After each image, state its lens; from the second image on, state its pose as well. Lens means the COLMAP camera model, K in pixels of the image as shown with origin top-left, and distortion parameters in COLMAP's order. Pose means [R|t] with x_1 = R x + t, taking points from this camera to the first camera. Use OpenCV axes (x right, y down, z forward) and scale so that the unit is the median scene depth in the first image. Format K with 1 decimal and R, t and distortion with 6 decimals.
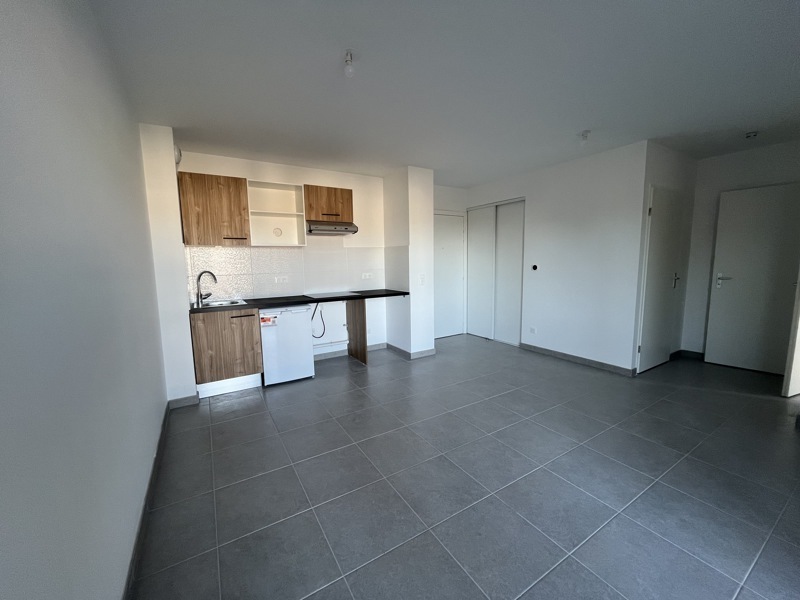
lens RADIAL K [[321.2, 0, 398.9], [0, 321.2, 299.5], [0, 0, 1]] dist [-0.002370, -0.000218]
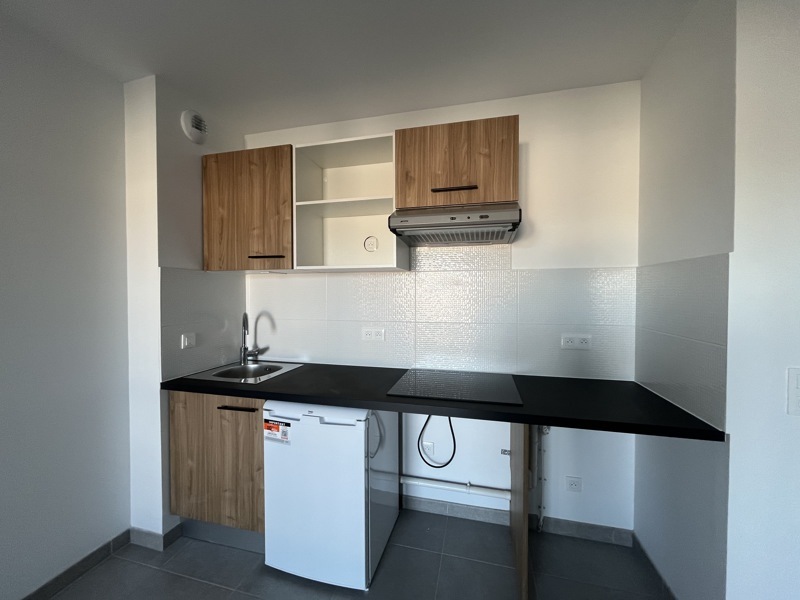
lens RADIAL K [[321.2, 0, 400.3], [0, 321.2, 300.1], [0, 0, 1]] dist [-0.002370, -0.000218]
pose [[0.690472, 0.037060, -0.722409, 0.043481], [-0.099450, 0.994067, -0.044057, -0.116086], [0.716490, 0.102264, 0.690061, 0.794638]]
